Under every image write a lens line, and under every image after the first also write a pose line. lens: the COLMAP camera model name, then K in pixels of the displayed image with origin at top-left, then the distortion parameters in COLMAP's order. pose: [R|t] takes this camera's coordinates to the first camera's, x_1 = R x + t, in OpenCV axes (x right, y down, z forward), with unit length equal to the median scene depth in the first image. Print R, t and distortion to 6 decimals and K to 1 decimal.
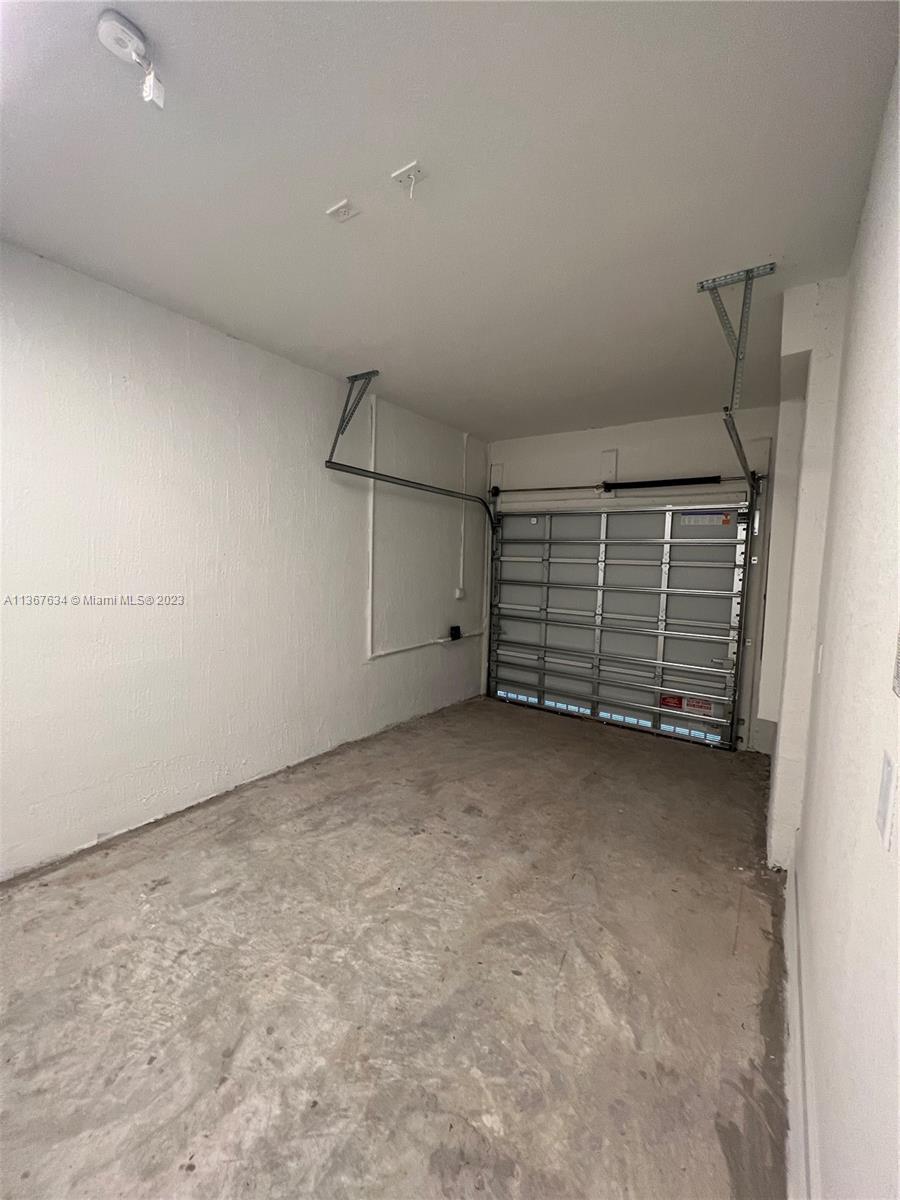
lens RADIAL K [[479.7, 0, 448.3], [0, 479.7, 599.7], [0, 0, 1]] dist [-0.000906, -0.000050]
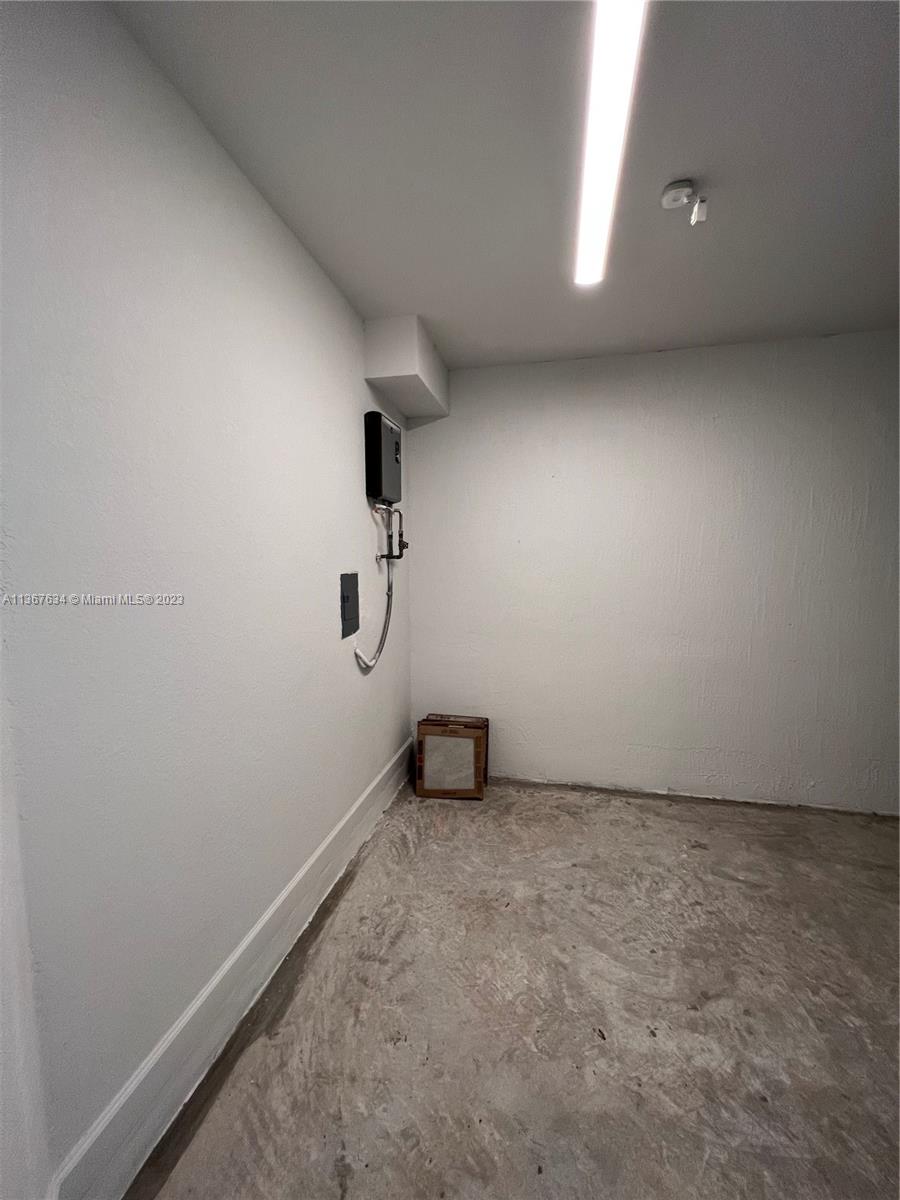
lens RADIAL K [[479.7, 0, 453.5], [0, 479.7, 600.3], [0, 0, 1]] dist [-0.000906, -0.000050]
pose [[0.382093, 0.047315, -0.922912, 0.248677], [-0.060844, 0.997809, 0.025965, -0.004186], [0.922119, 0.046233, 0.384135, -0.042872]]
